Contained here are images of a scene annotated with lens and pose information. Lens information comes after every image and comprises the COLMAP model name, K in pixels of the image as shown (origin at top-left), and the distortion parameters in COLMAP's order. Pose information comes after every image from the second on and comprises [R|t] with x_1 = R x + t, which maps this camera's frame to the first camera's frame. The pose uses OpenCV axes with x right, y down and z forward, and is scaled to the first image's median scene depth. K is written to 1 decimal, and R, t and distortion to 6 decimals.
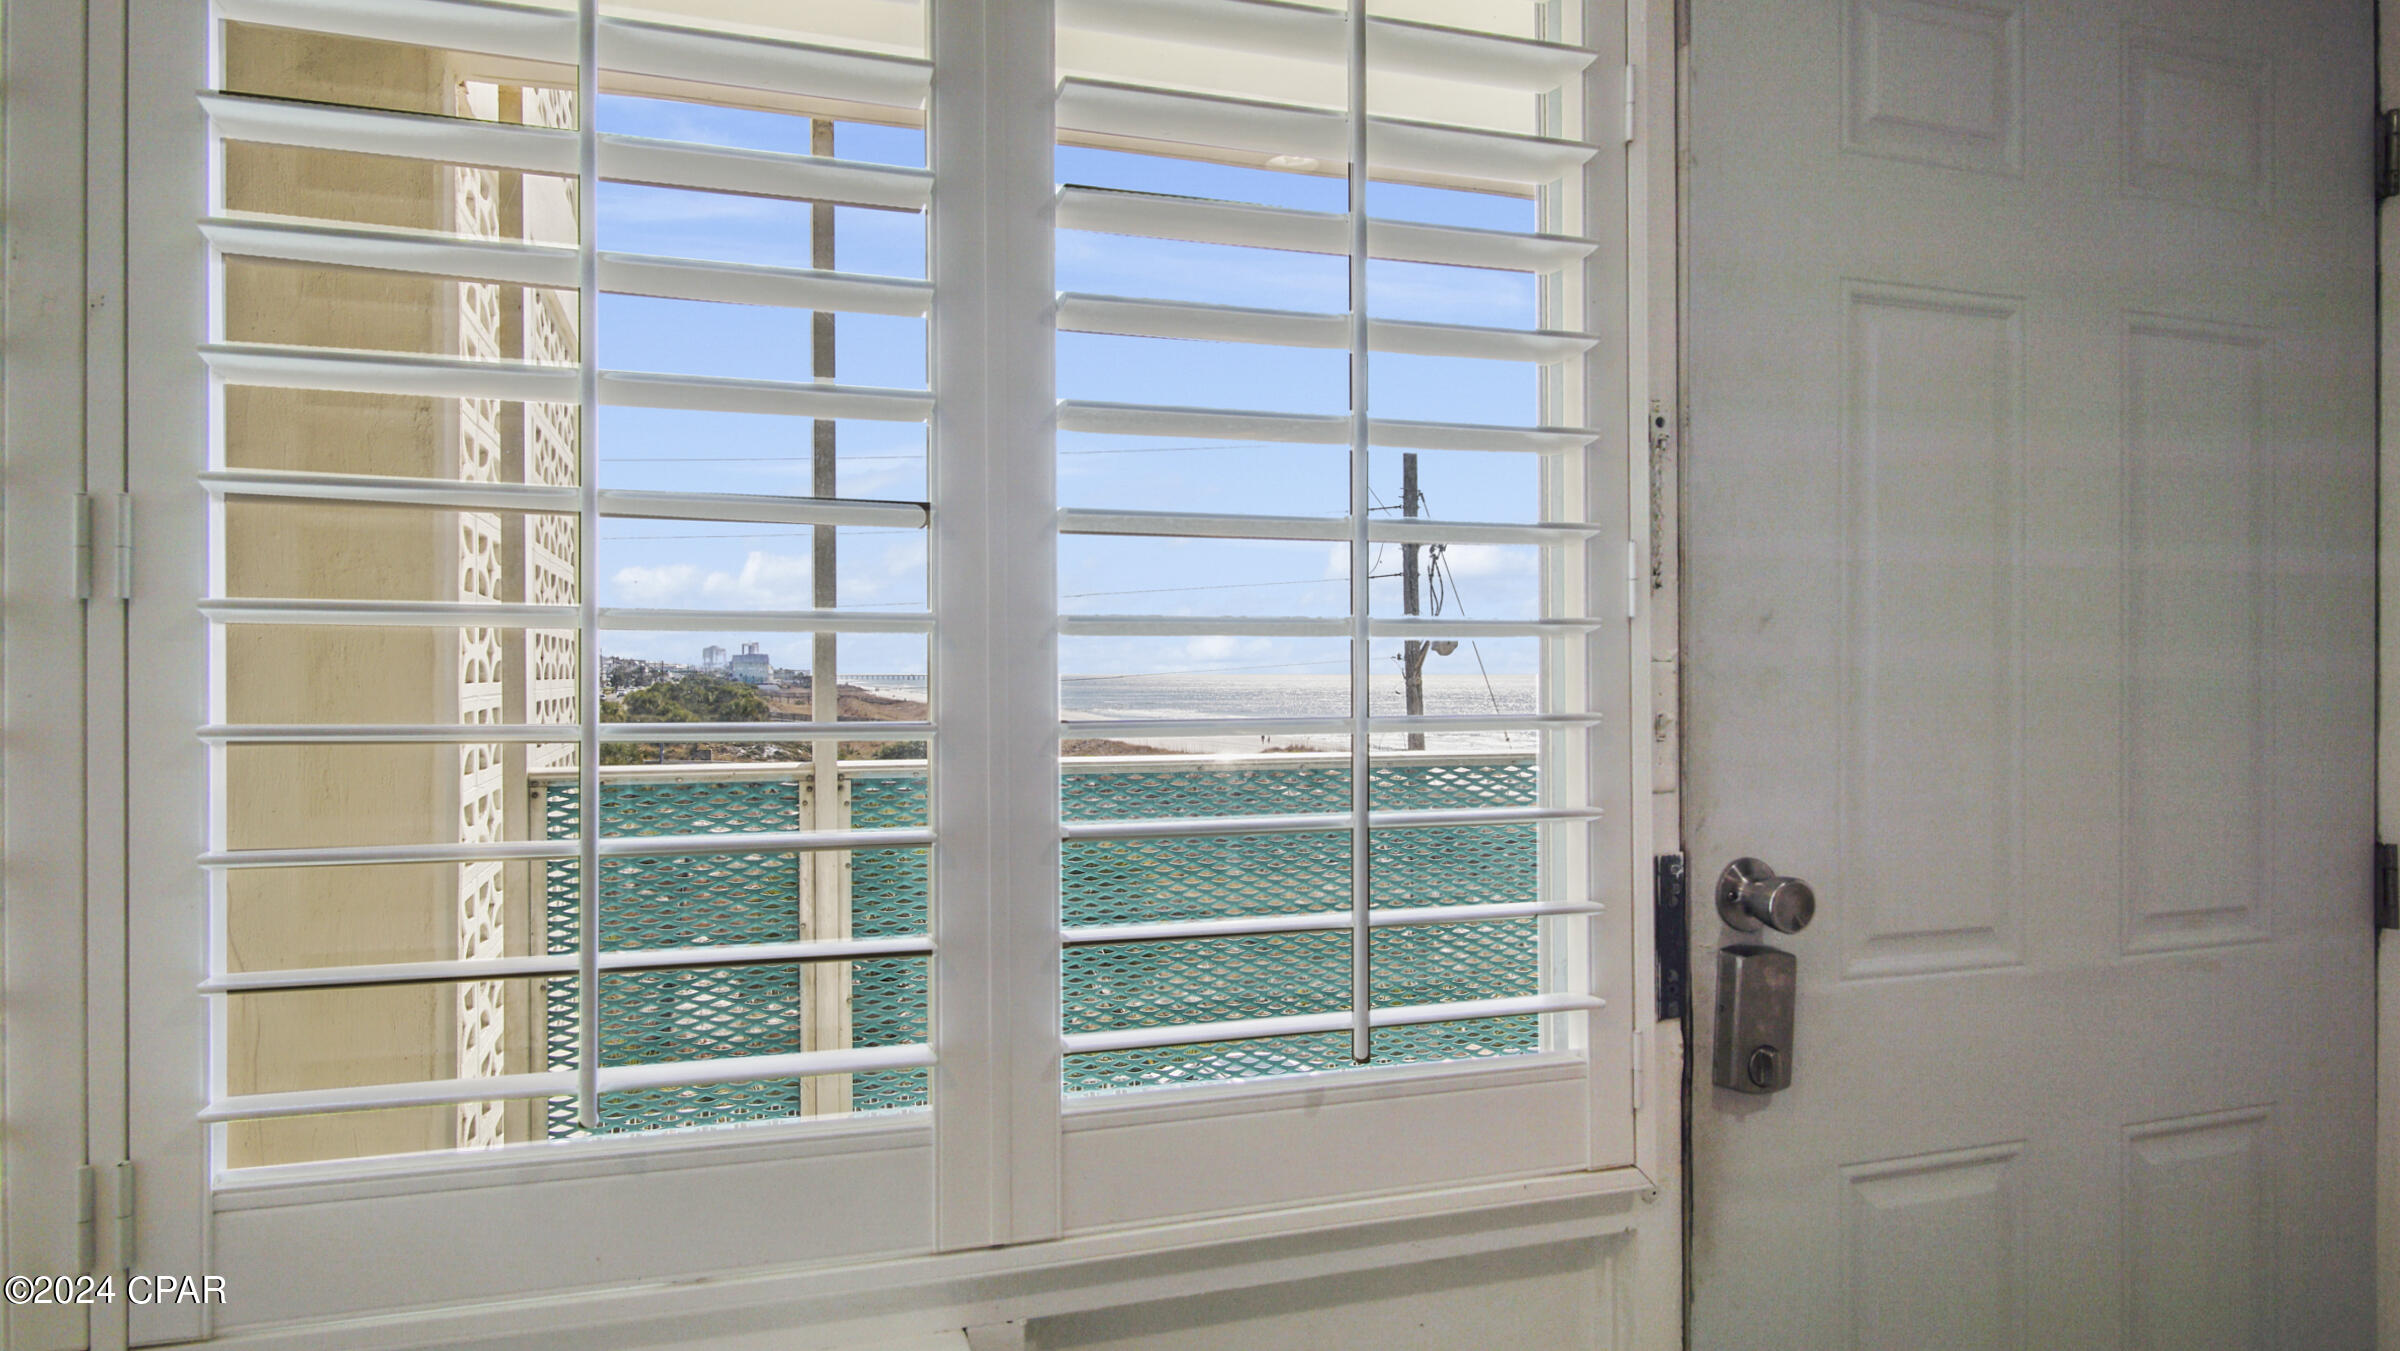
lens RADIAL K [[1370.6, 0, 1201.4], [0, 1370.6, 672.6], [0, 0, 1]] dist [0.001114, 0.000013]
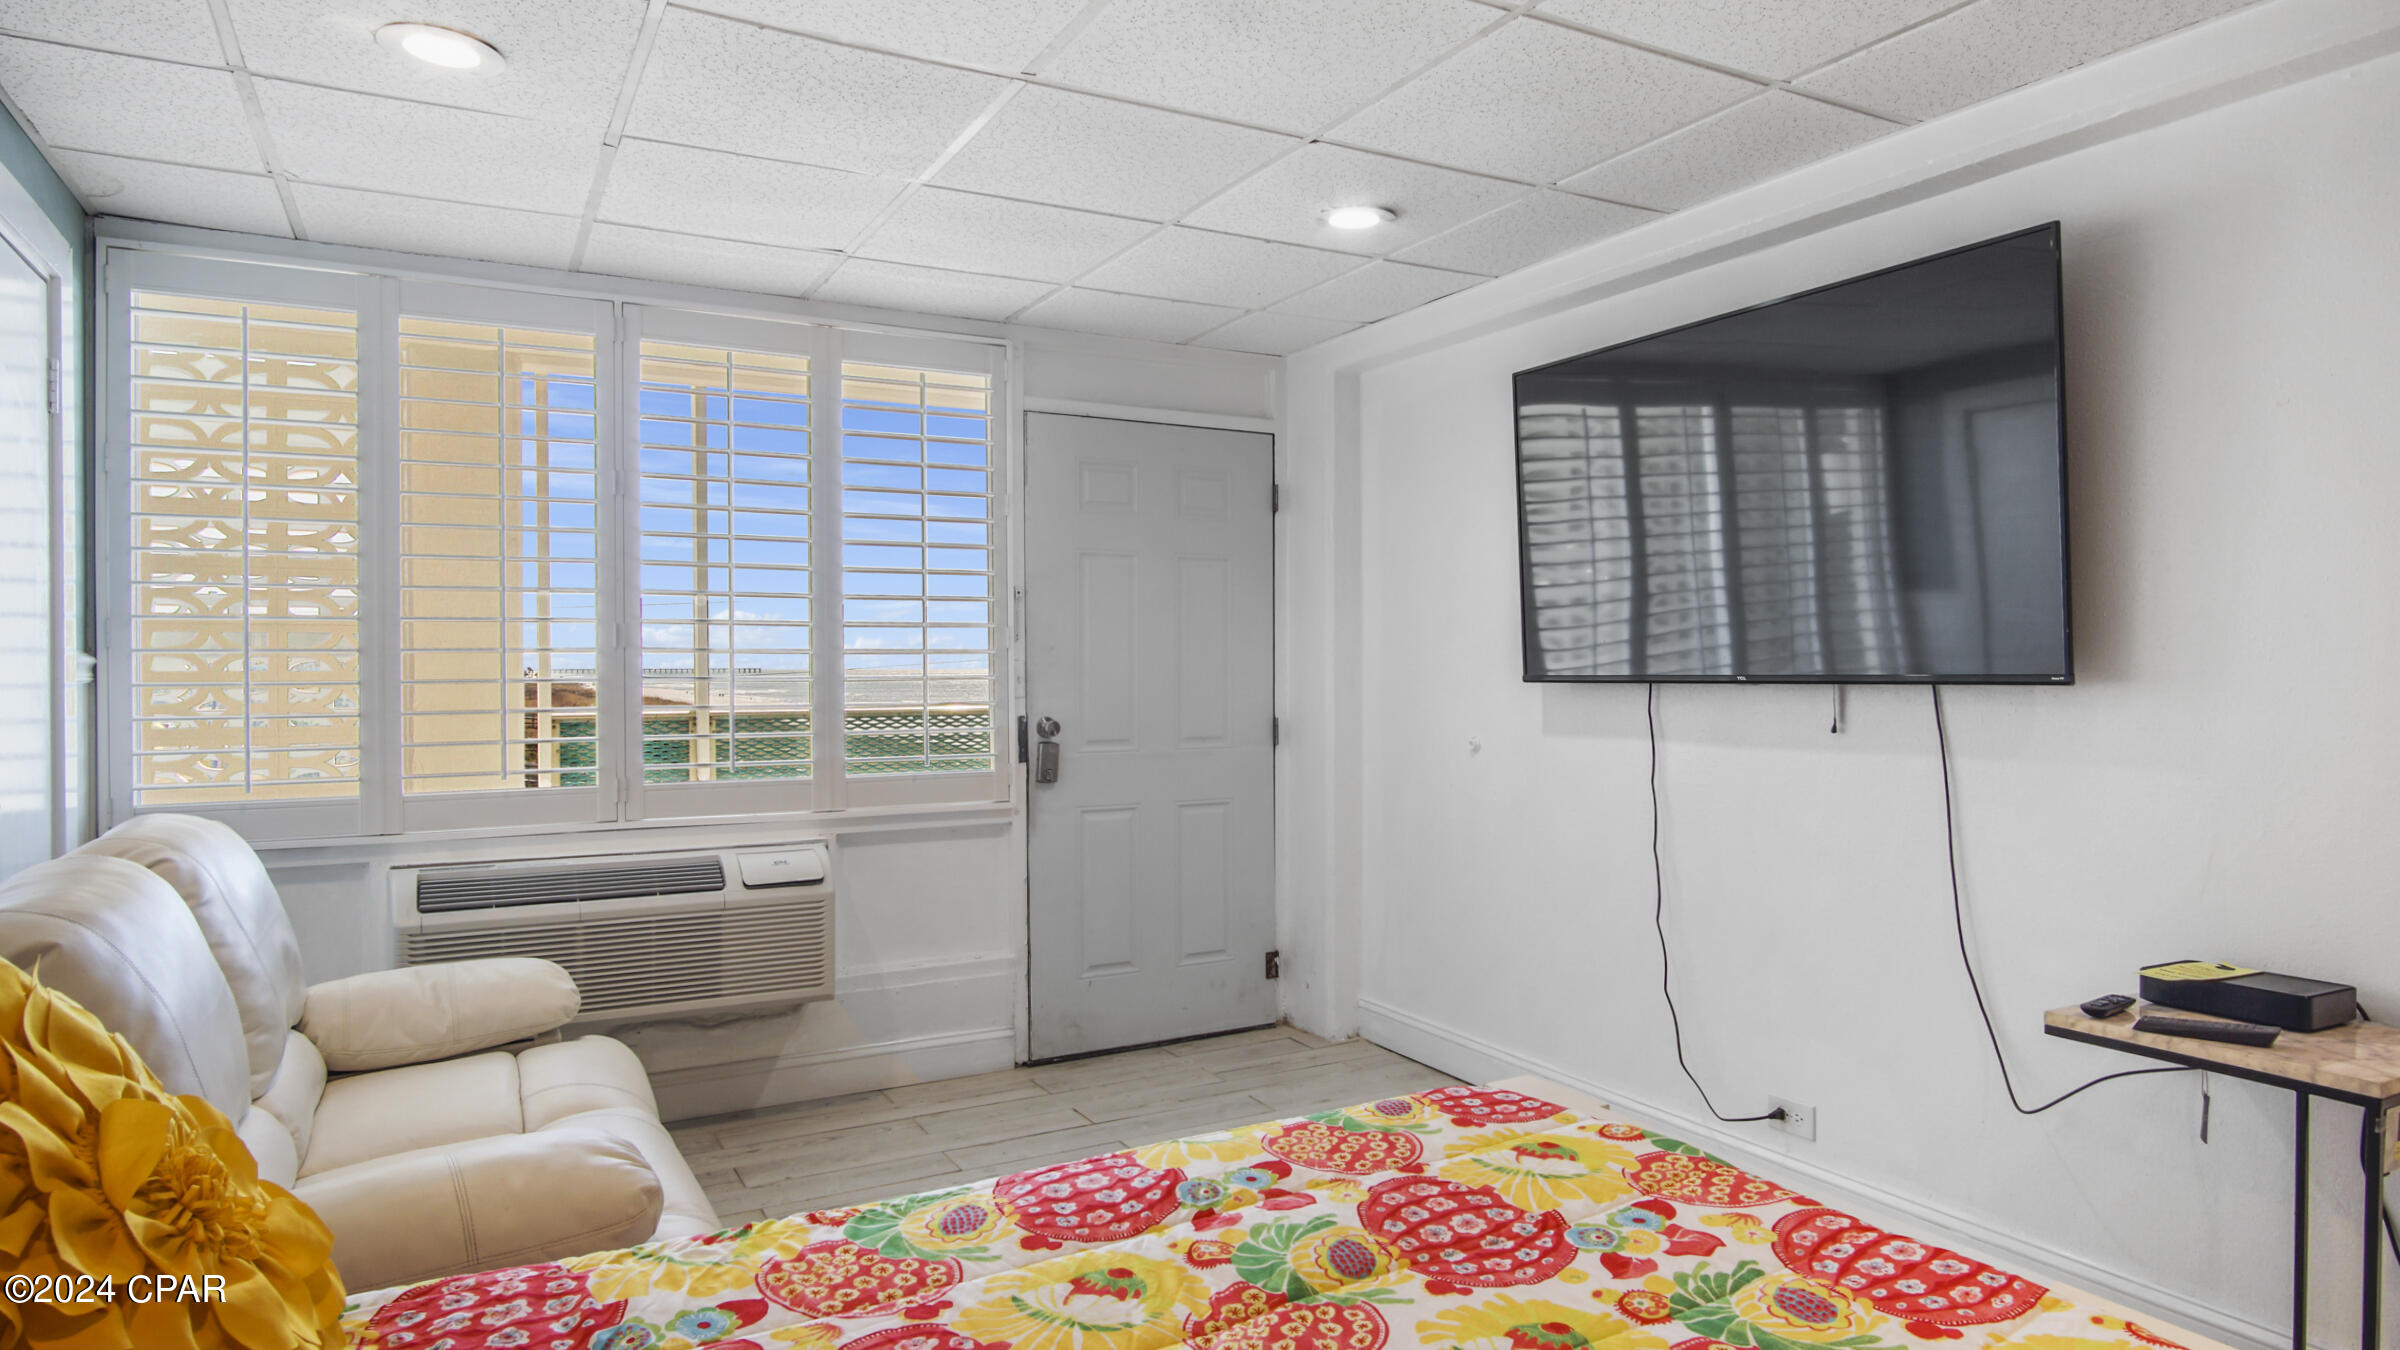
lens RADIAL K [[1370.6, 0, 1201.5], [0, 1370.6, 667.1], [0, 0, 1]] dist [0.001114, 0.000013]
pose [[0.979002, -0.001429, 0.203847, 0.076792], [0.002193, 0.999991, -0.003523, 0.022329], [-0.203840, 0.003896, 0.978996, -2.513609]]
